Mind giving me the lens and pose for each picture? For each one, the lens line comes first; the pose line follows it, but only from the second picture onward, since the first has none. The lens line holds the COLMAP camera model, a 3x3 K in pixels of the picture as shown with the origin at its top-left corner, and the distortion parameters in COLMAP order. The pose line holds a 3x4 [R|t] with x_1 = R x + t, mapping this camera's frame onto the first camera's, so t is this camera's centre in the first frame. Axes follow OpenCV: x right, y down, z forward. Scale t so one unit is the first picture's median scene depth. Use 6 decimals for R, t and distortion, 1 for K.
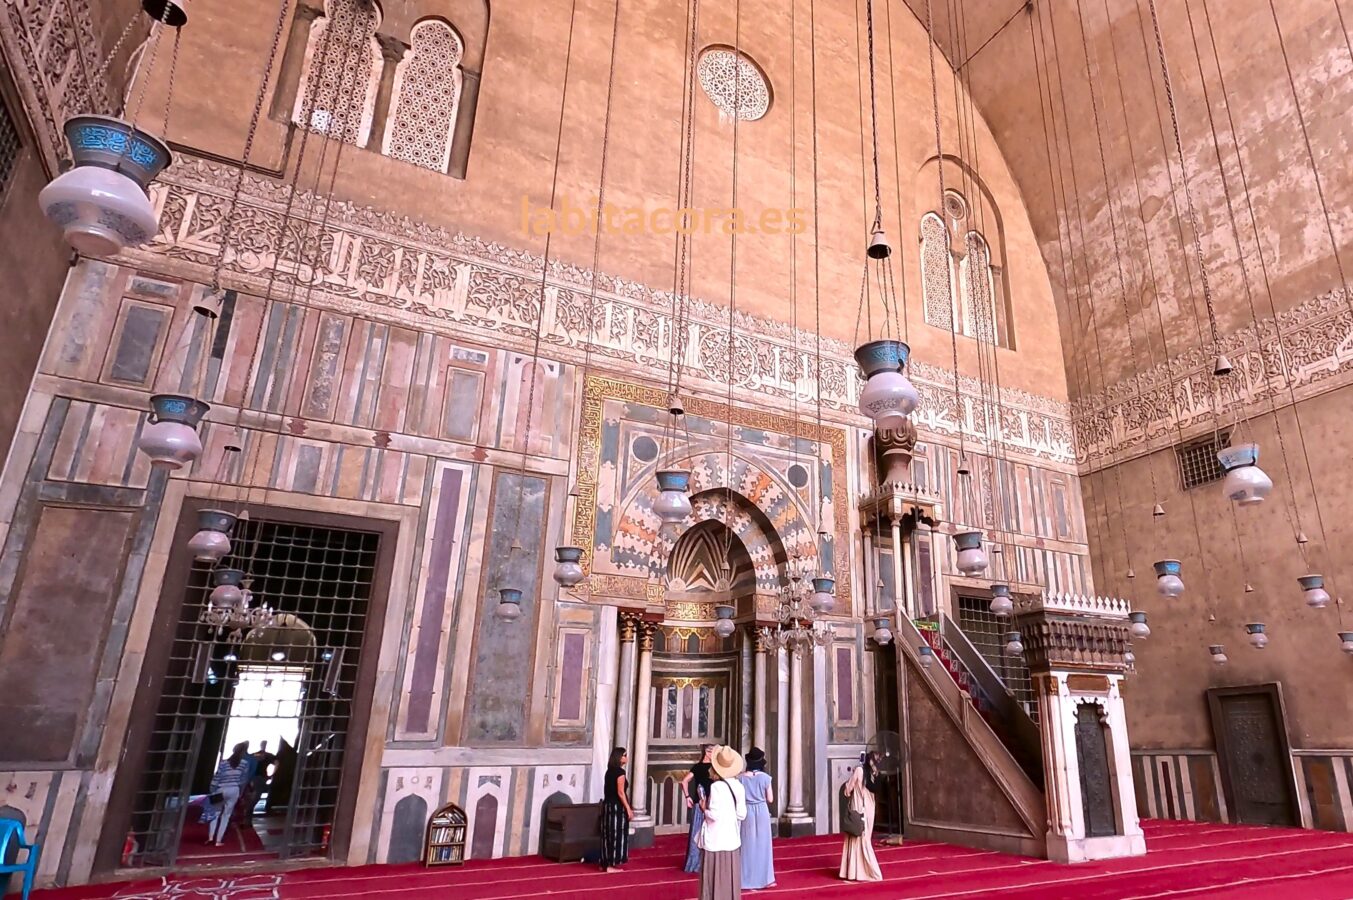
lens RADIAL K [[836.2, 0, 797.4], [0, 836.2, 451.6], [0, 0, 1]] dist [-0.001473, -0.001491]
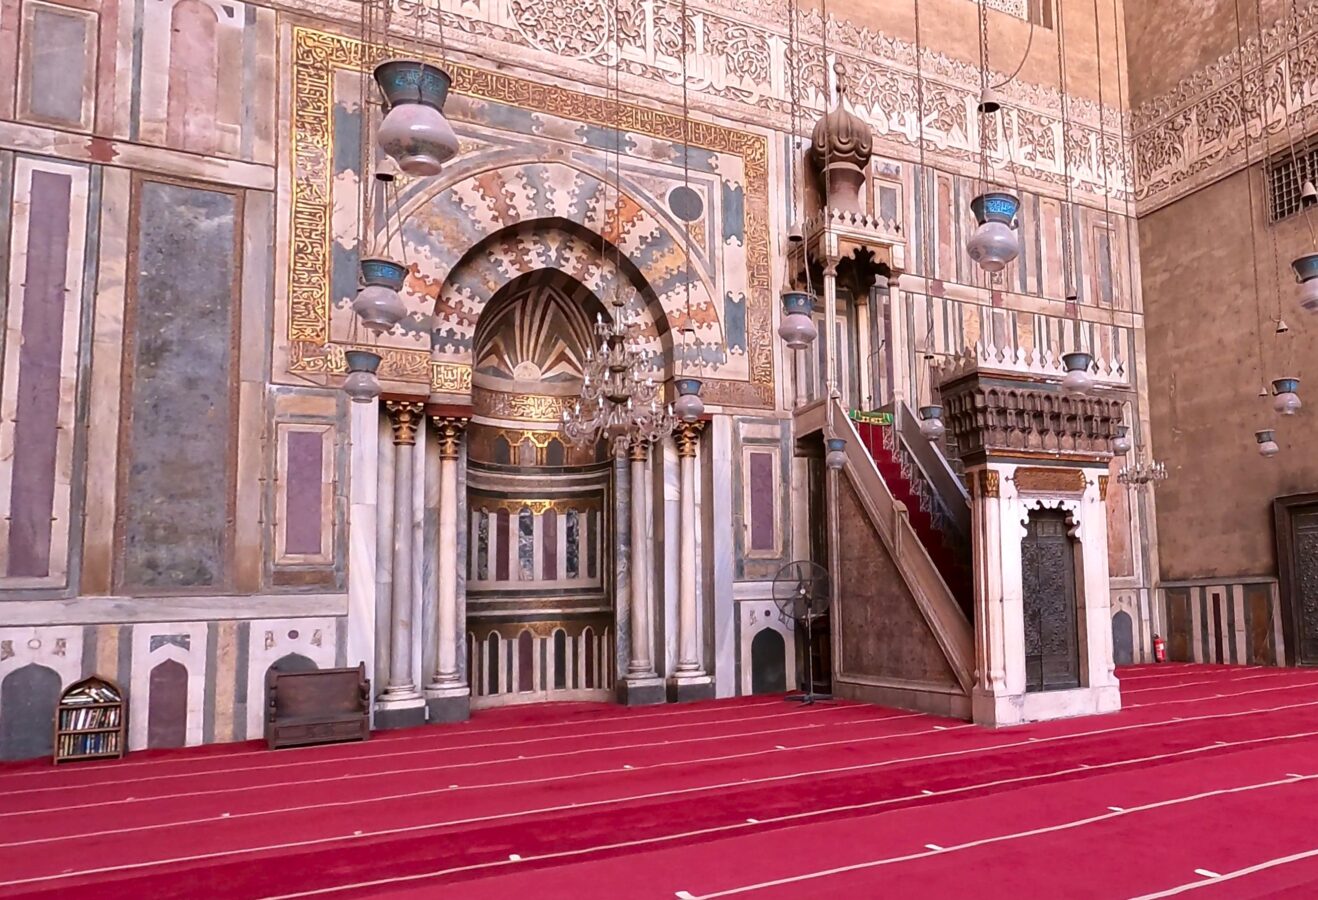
lens RADIAL K [[994.7, 0, 937.1], [0, 994.7, 507.6], [0, 0, 1]] dist [-0.002926, 0.000854]
pose [[0.999147, -0.025952, 0.032115, 0.187630], [0.017304, 0.969366, 0.245009, 0.081285], [-0.037489, -0.244245, 0.968989, 0.178015]]
